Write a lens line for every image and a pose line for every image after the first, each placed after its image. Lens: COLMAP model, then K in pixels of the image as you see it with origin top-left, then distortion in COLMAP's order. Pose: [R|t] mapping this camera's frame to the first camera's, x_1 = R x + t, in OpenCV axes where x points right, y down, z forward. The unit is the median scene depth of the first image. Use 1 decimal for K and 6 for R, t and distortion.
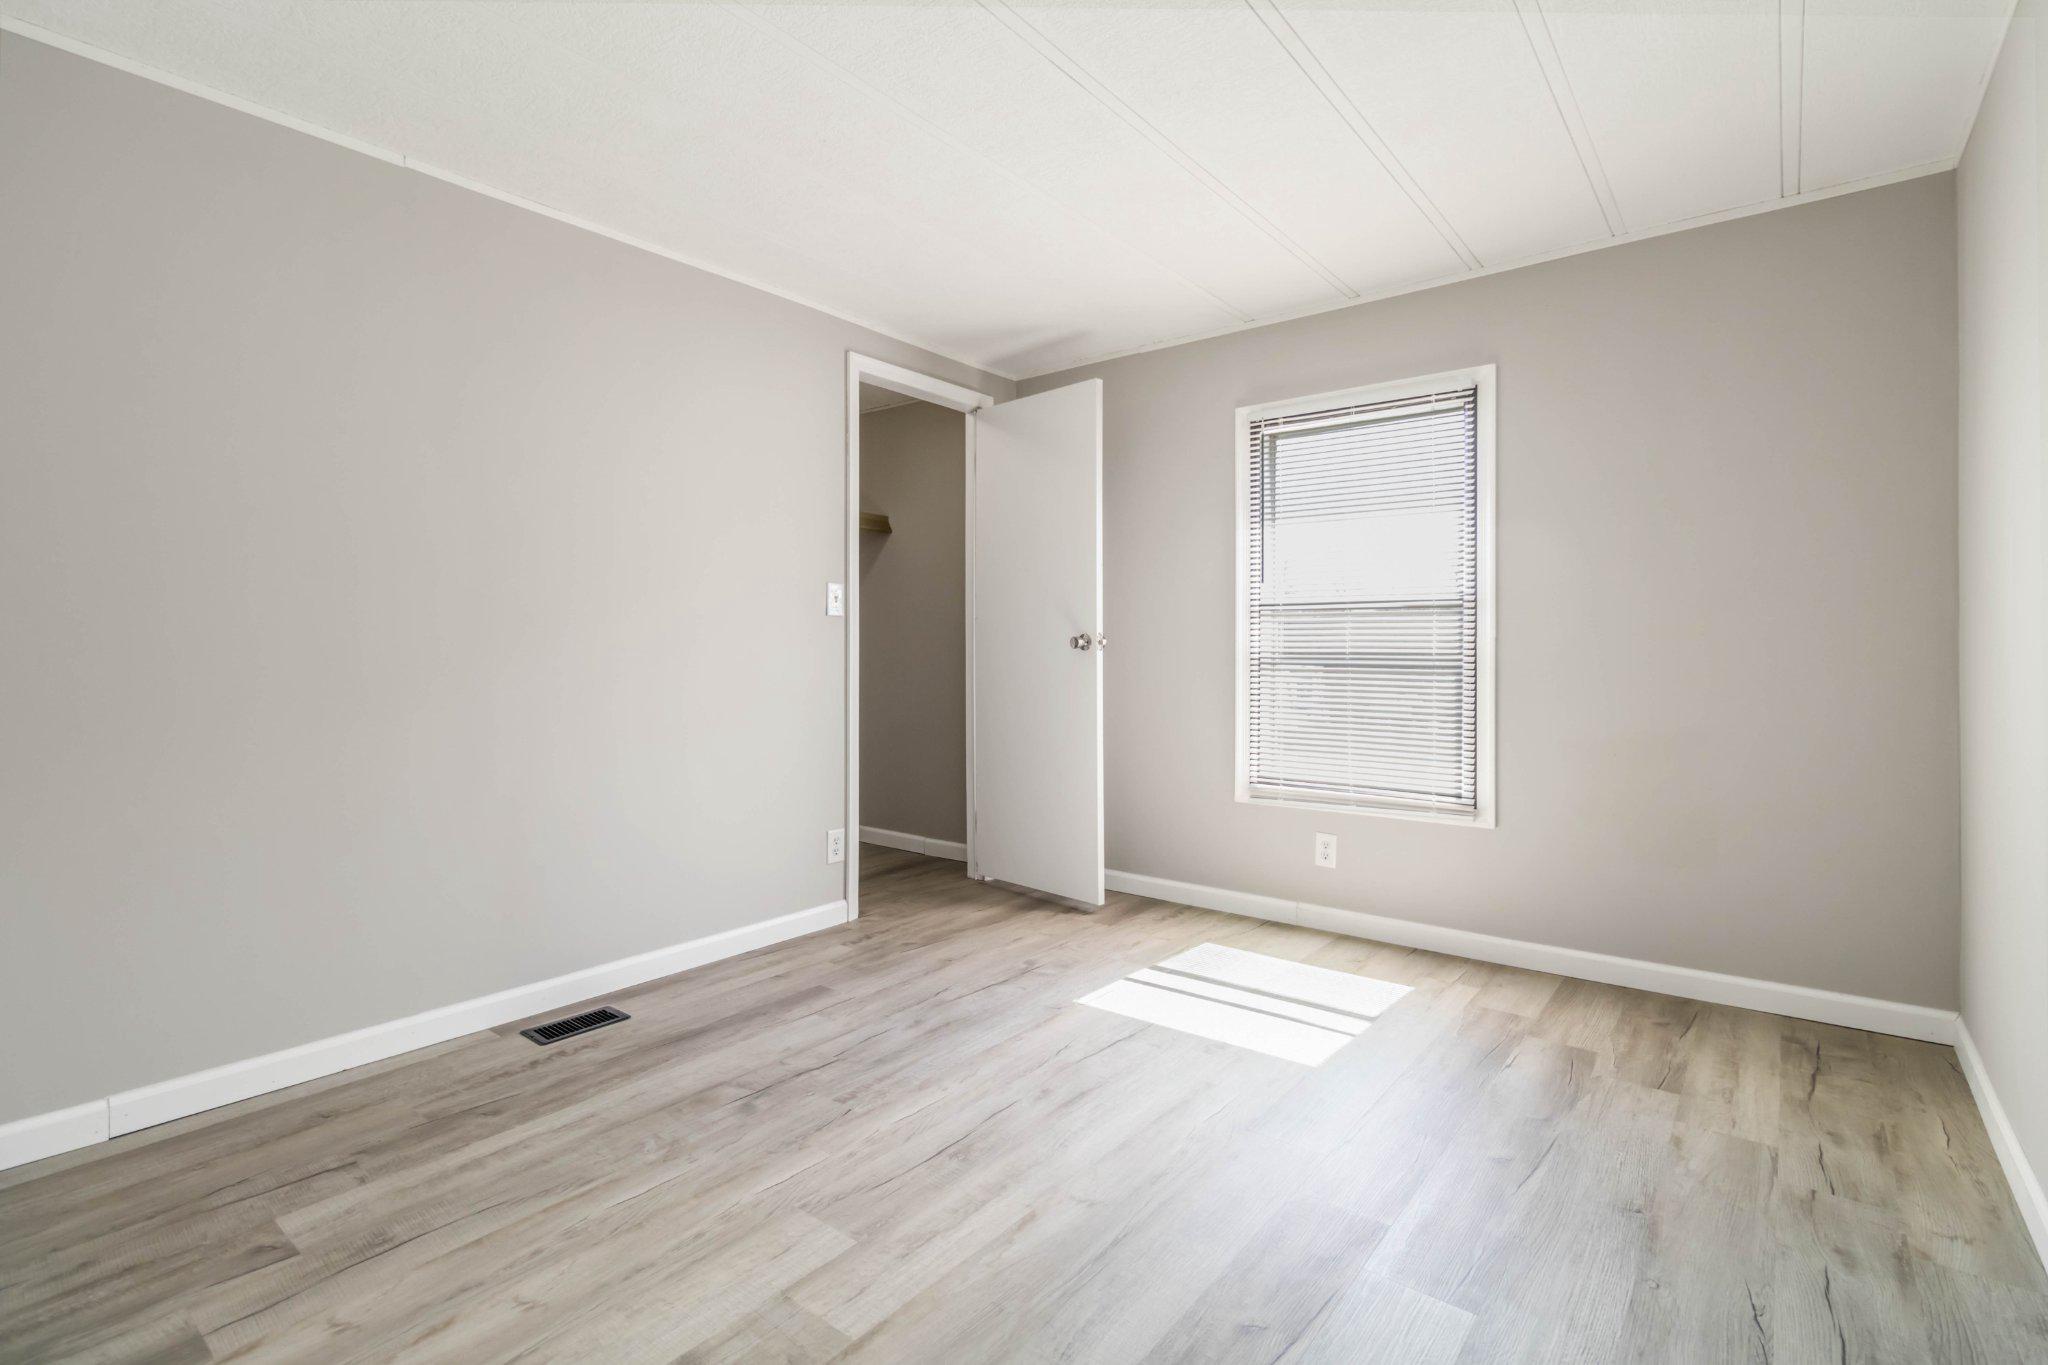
lens RADIAL K [[943.2, 0, 1032.4], [0, 943.2, 675.5], [0, 0, 1]] dist [-0.003127, -0.001404]
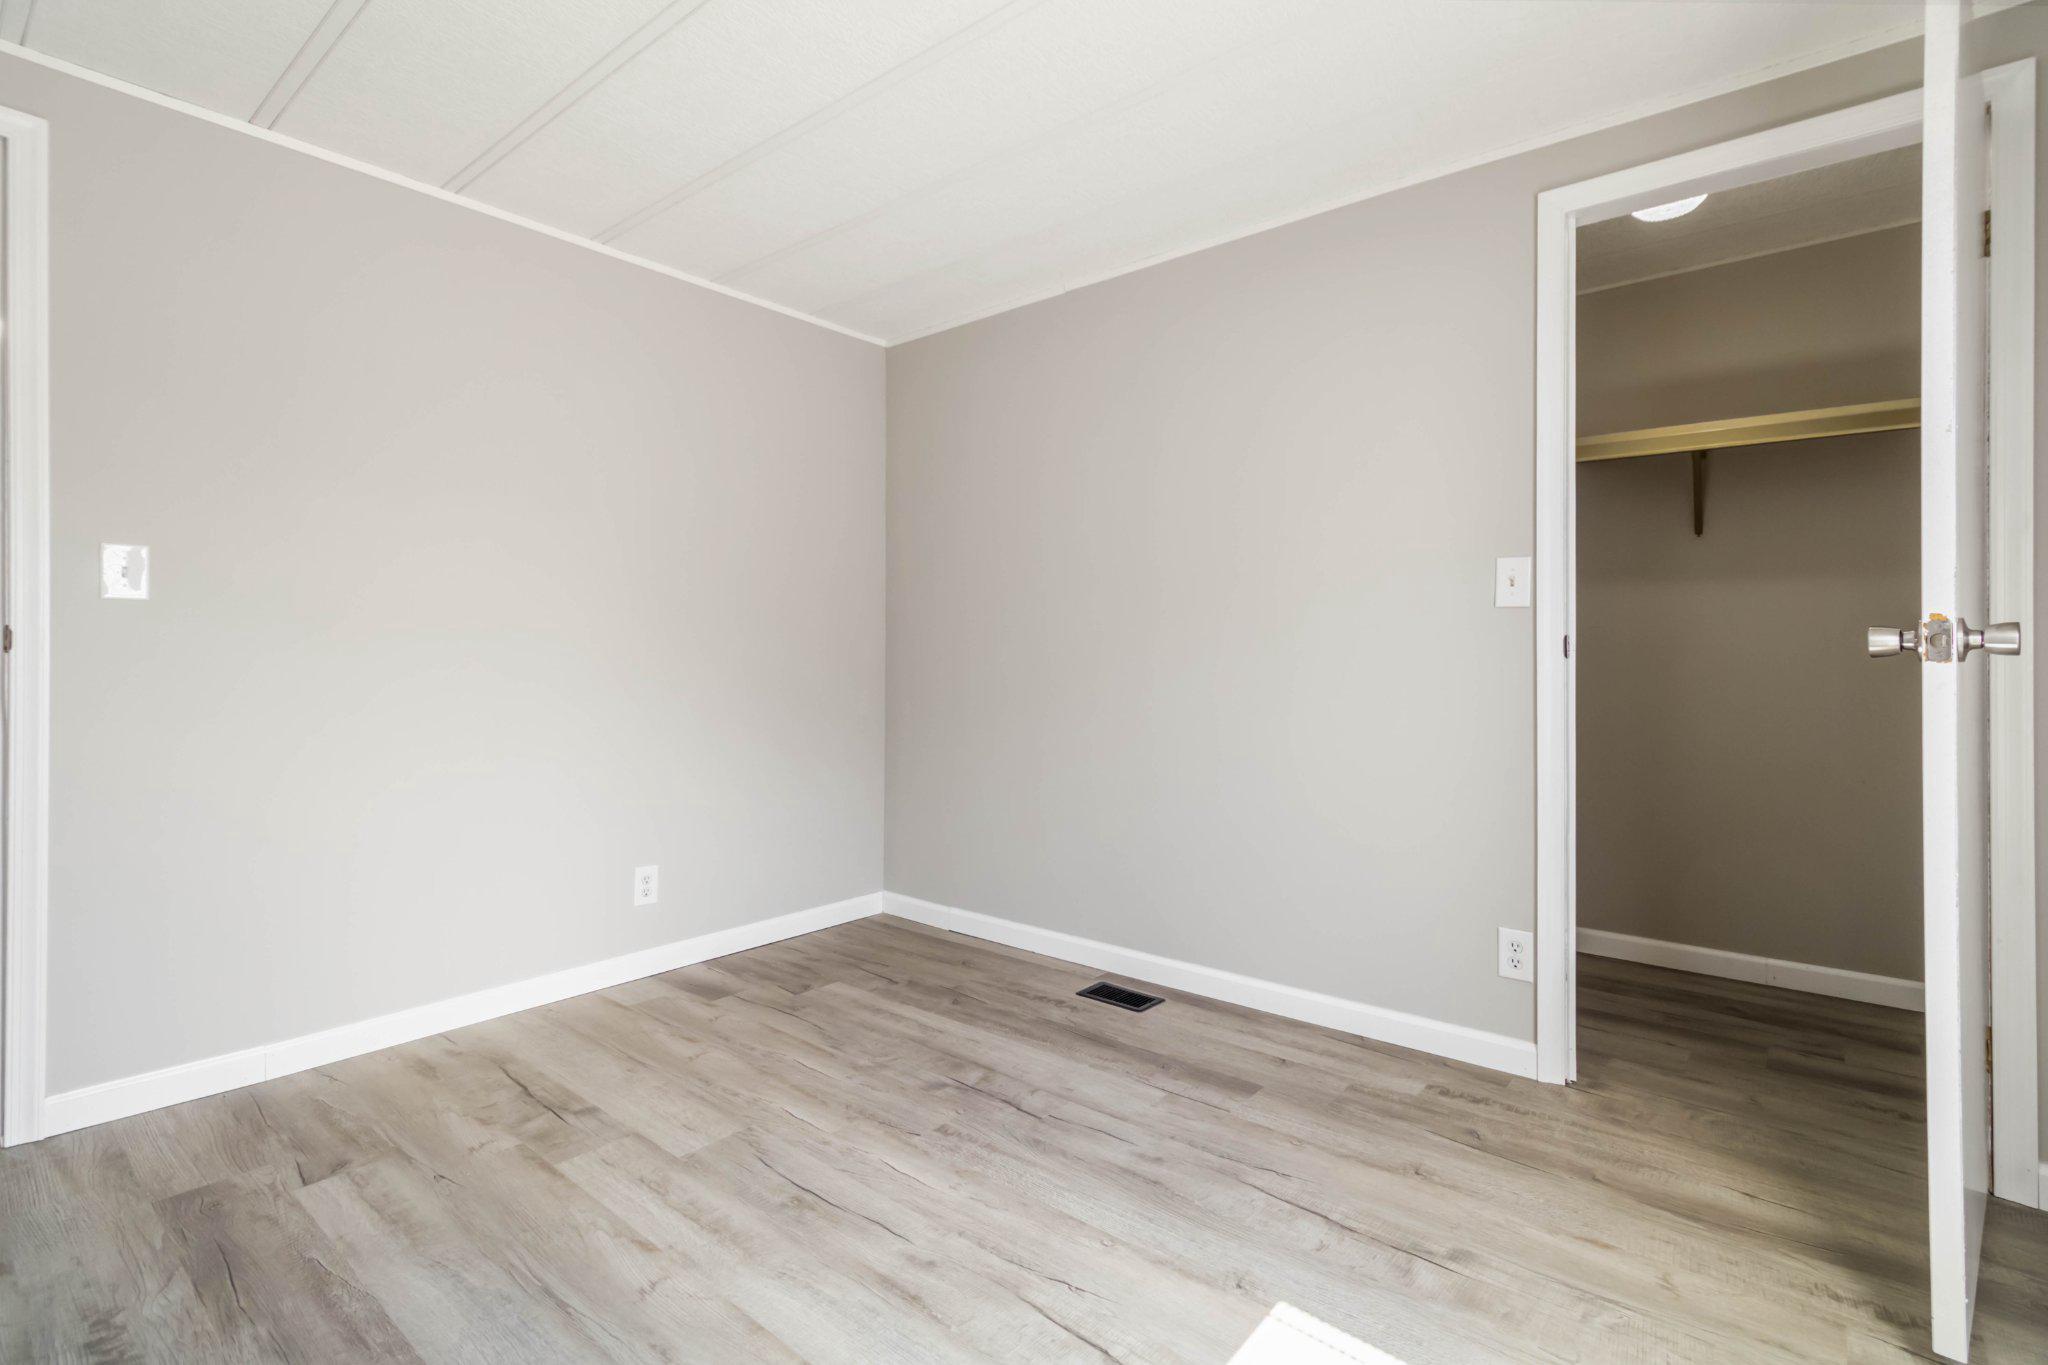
lens RADIAL K [[943.2, 0, 1033.9], [0, 943.2, 668.7], [0, 0, 1]] dist [-0.003127, -0.001404]
pose [[-0.008017, 0.015399, -0.999849, 0.725204], [-0.031836, 0.999371, 0.015646, -0.030039], [0.999461, 0.031956, -0.007521, 1.064167]]
